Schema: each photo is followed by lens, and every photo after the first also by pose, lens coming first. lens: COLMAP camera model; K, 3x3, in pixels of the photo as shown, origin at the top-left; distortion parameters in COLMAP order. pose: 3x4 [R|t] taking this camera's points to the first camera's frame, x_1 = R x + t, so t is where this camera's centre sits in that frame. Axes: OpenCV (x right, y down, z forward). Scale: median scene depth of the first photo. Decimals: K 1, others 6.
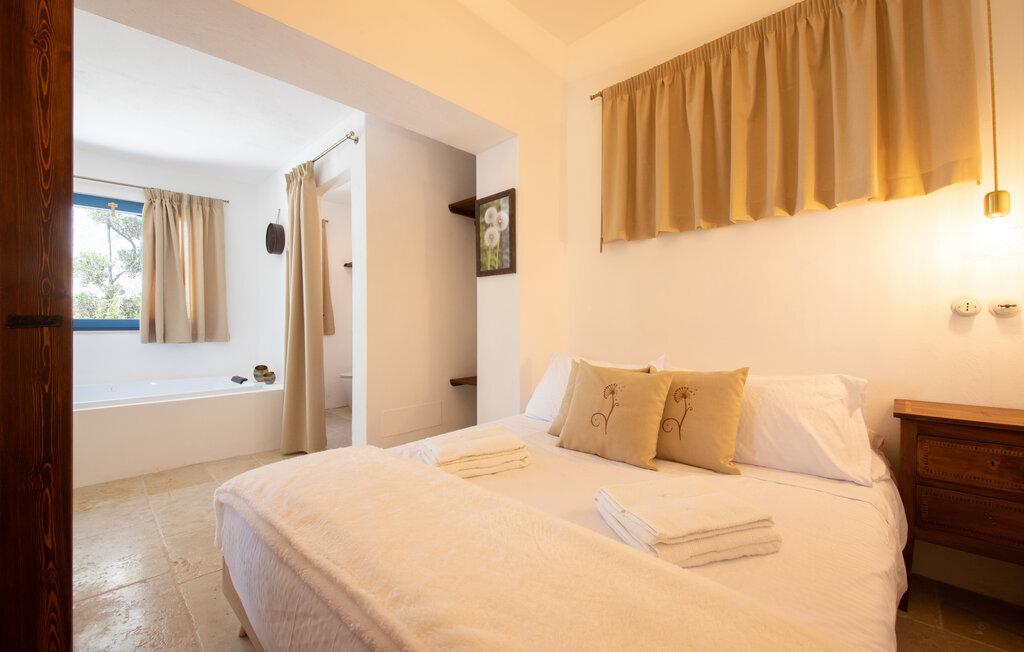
lens RADIAL K [[396.8, 0, 503.8], [0, 396.8, 328.6], [0, 0, 1]] dist [-0.020379, -0.005235]
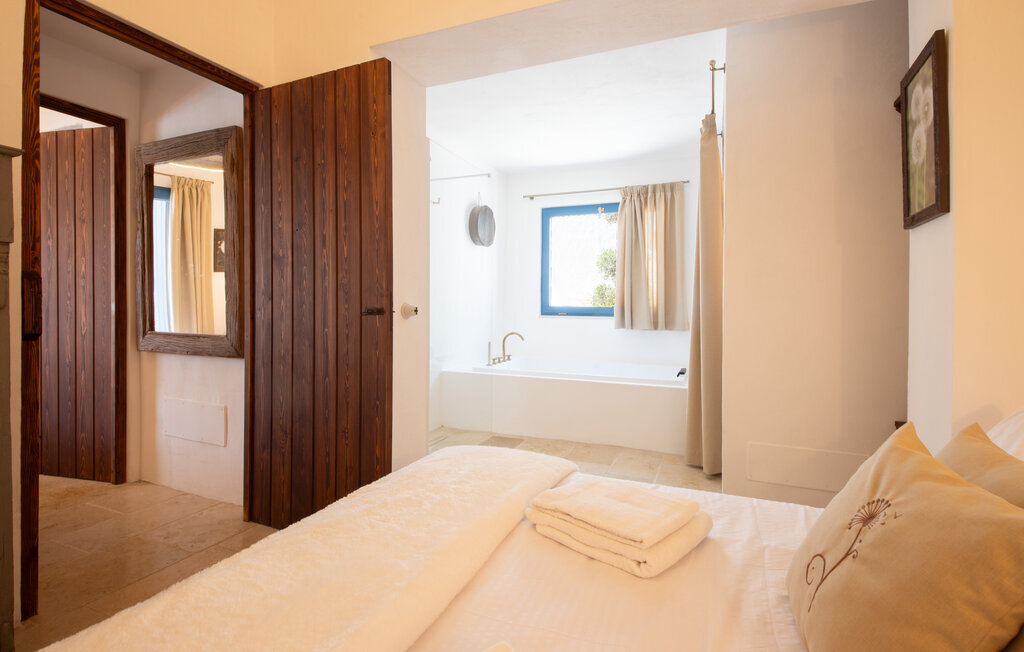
lens RADIAL K [[467.0, 0, 502.2], [0, 467.0, 316.8], [0, 0, 1]] dist [-0.012526, -0.003548]
pose [[0.358080, 0.025597, -0.933340, 0.205644], [-0.023302, 0.999558, 0.018473, -0.011633], [0.933400, 0.015134, 0.358518, 0.206004]]
